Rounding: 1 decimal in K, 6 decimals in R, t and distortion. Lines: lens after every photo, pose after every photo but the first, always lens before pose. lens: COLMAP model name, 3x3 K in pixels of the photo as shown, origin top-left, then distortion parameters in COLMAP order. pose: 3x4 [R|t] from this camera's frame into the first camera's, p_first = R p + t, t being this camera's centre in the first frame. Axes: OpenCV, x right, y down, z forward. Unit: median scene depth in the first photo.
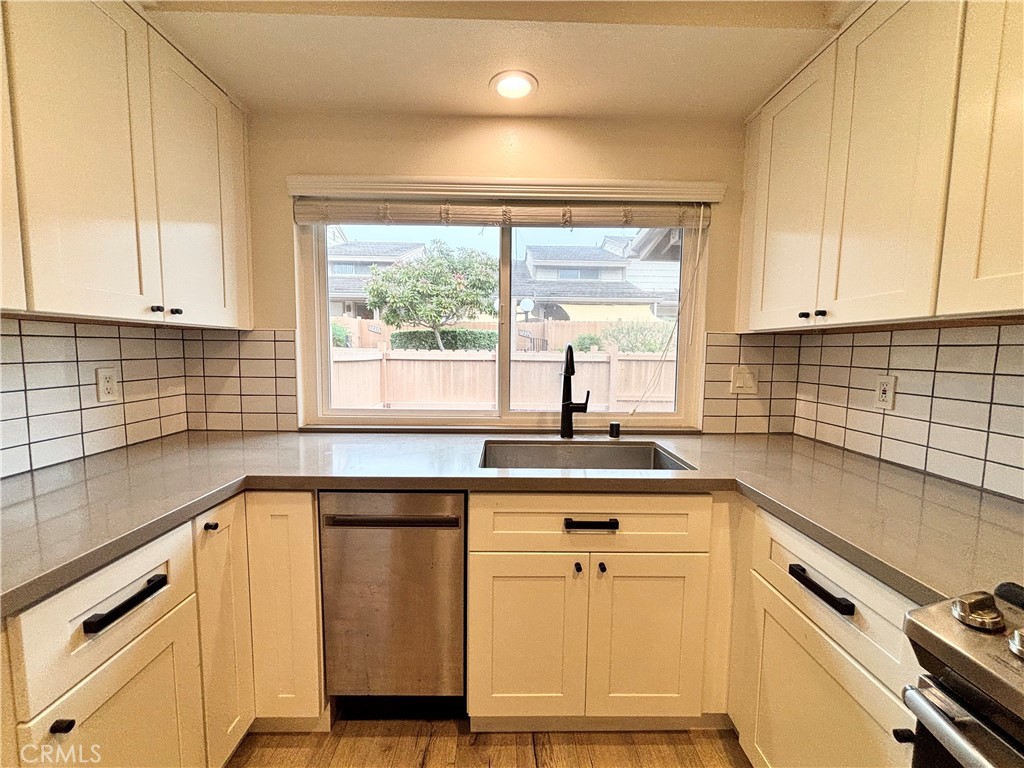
lens RADIAL K [[411.8, 0, 512.0], [0, 411.8, 384.0], [0, 0, 1]] dist [0.001024, 0.000337]
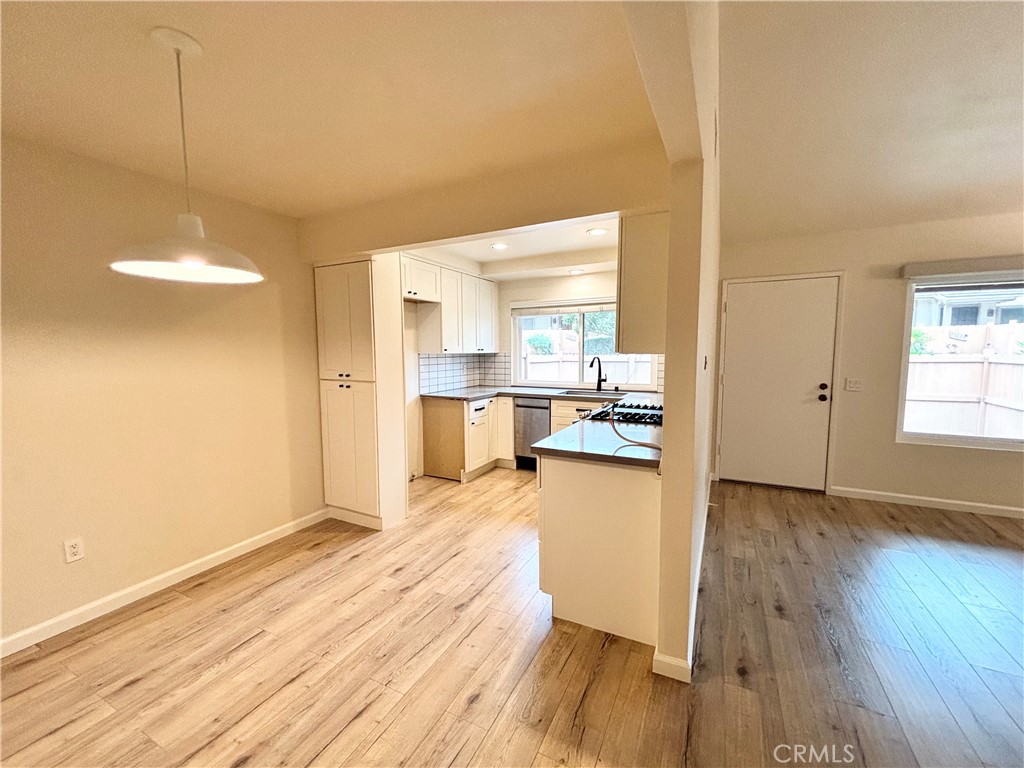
lens RADIAL K [[411.8, 0, 512.0], [0, 411.8, 384.0], [0, 0, 1]] dist [0.001024, 0.000337]
pose [[0.875601, 0.025555, -0.482358, 0.944868], [-0.024866, 0.999660, 0.007825, 0.076004], [0.482394, 0.005143, 0.875939, -1.644003]]
